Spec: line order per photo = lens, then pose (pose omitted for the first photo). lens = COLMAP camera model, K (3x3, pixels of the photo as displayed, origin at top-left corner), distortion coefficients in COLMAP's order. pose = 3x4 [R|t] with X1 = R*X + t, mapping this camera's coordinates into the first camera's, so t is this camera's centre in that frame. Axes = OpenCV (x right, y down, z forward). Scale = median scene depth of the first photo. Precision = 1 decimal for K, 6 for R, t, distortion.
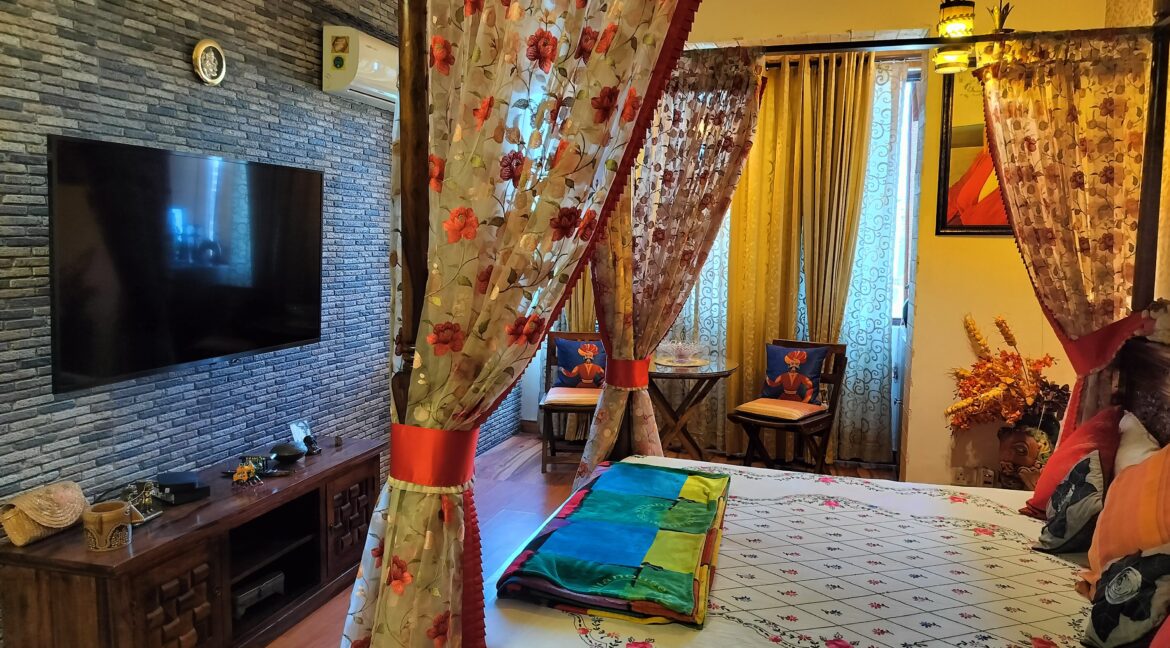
lens RADIAL K [[830.7, 0, 580.3], [0, 830.7, 320.6], [0, 0, 1]] dist [0.053961, -0.048598]
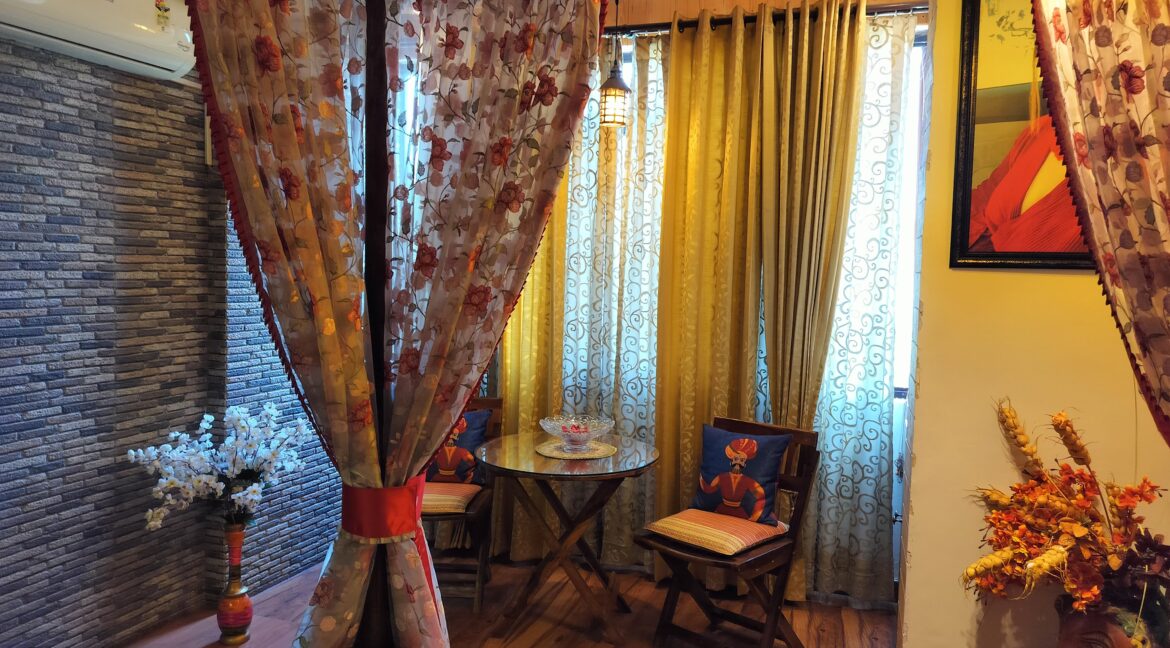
lens RADIAL K [[830.7, 0, 587.2], [0, 830.7, 320.0], [0, 0, 1]] dist [0.053961, -0.048598]
pose [[0.999259, 0.016204, -0.034909, 0.179669], [-0.017474, 0.999185, -0.036396, -0.036617], [0.034291, 0.036979, 0.998728, 0.378279]]
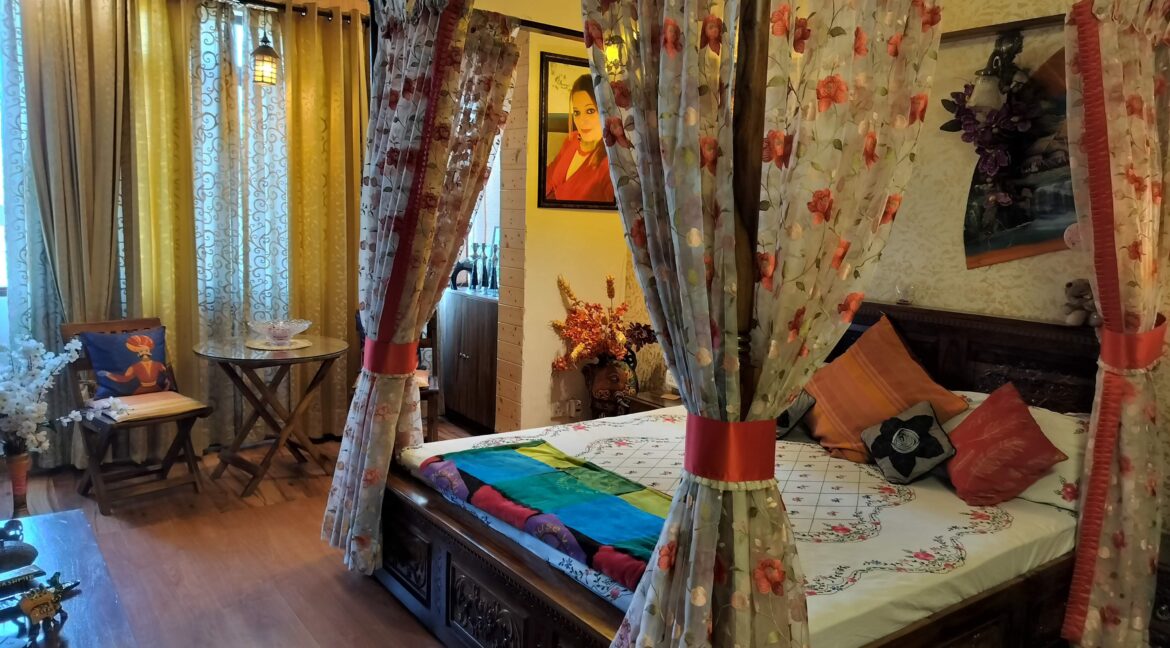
lens RADIAL K [[830.7, 0, 582.7], [0, 830.7, 320.7], [0, 0, 1]] dist [0.053961, -0.048598]
pose [[0.591303, -0.091611, 0.801229, -0.461515], [0.051752, 0.995790, 0.075663, -0.028407], [-0.804787, -0.003275, 0.593554, 0.267326]]
